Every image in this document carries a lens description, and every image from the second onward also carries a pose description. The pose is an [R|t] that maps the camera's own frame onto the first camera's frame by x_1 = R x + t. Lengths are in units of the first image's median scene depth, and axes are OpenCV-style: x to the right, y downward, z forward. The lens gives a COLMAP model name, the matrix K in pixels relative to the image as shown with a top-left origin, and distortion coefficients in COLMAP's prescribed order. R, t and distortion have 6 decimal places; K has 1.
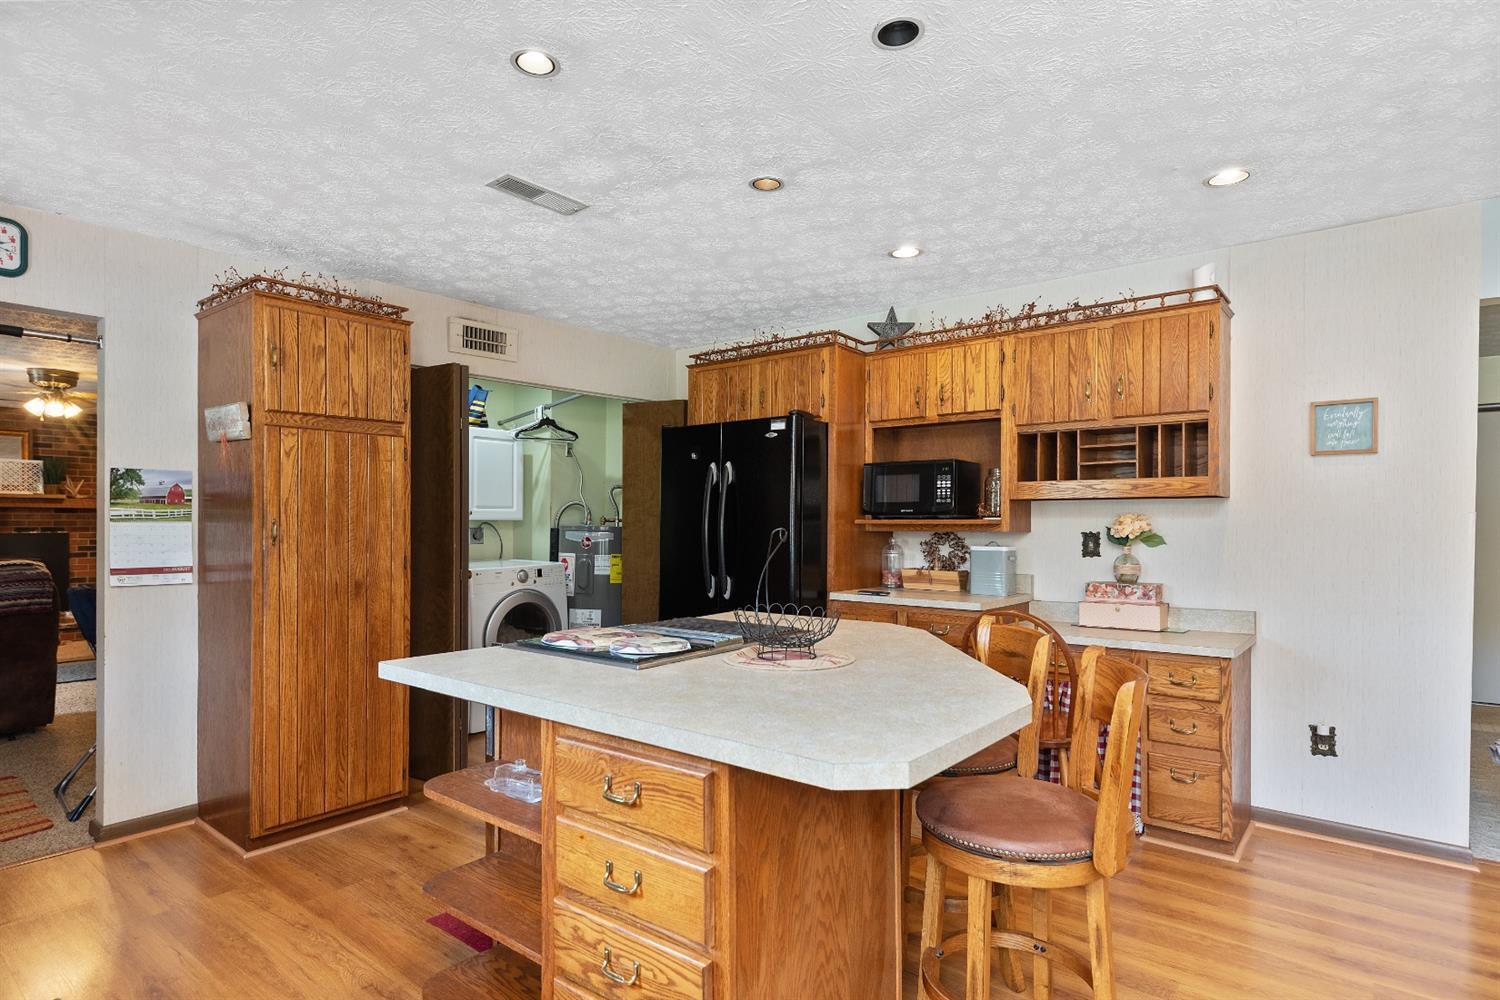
lens RADIAL K [[797.8, 0, 749.5], [0, 797.8, 522.2], [0, 0, 1]] dist [-0.000419, -0.000222]
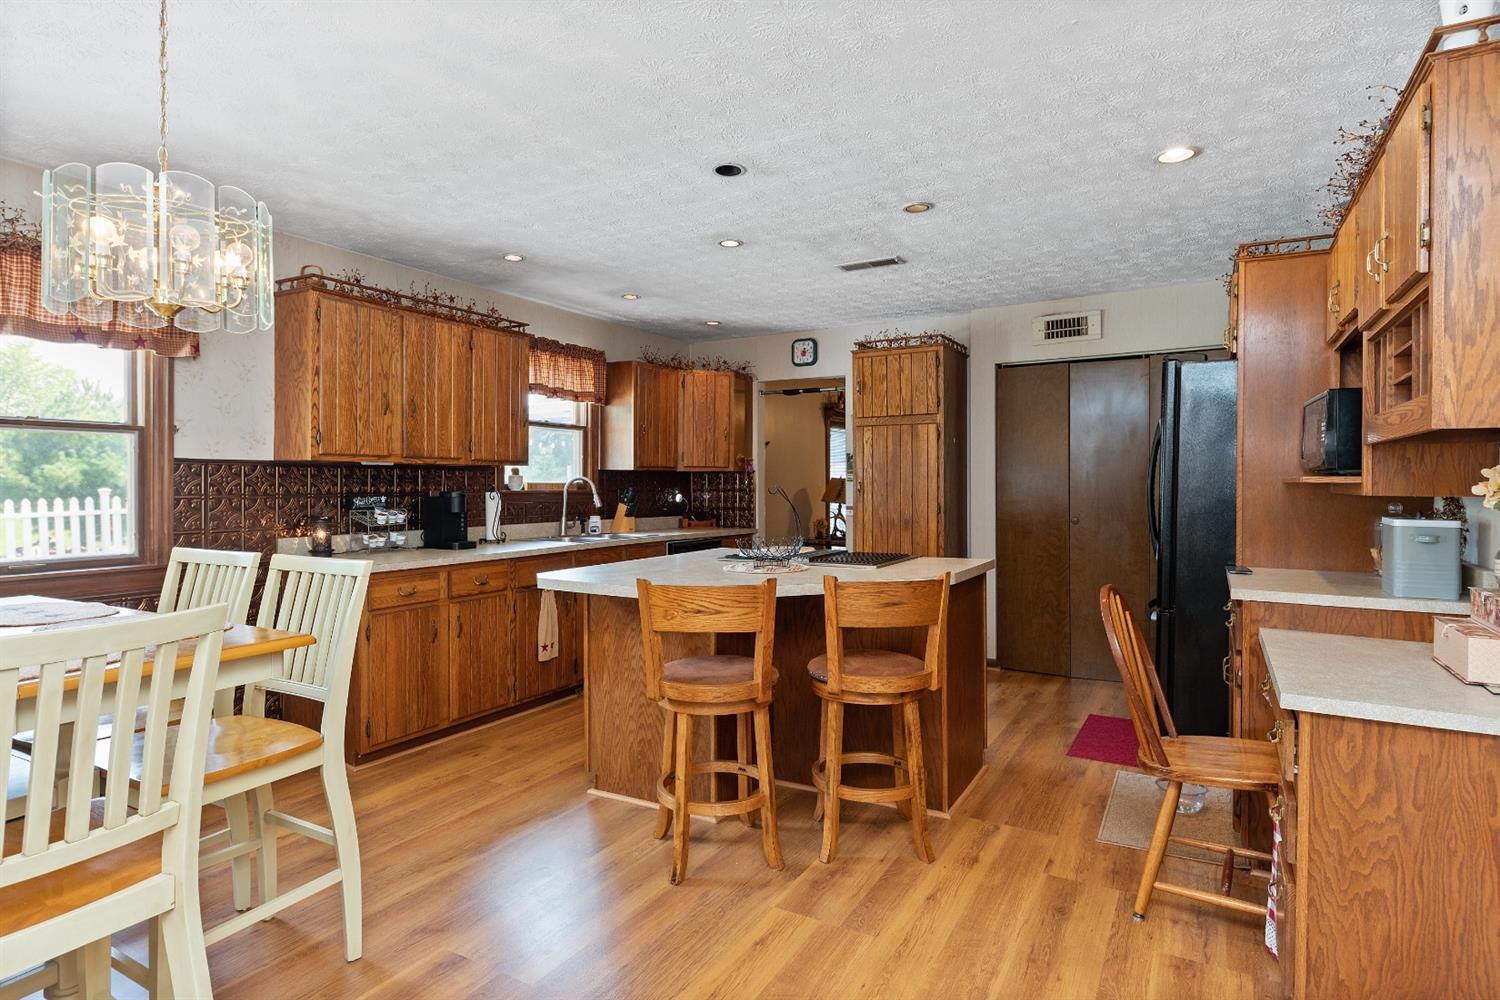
lens RADIAL K [[804.5, 0, 748.9], [0, 804.5, 479.6], [0, 0, 1]] dist [-0.000052, -0.000048]
pose [[0.155816, -0.004541, -0.987776, 1.230329], [-0.000164, 0.999989, -0.004623, 0.003362], [0.987786, 0.000882, 0.155814, 0.554664]]
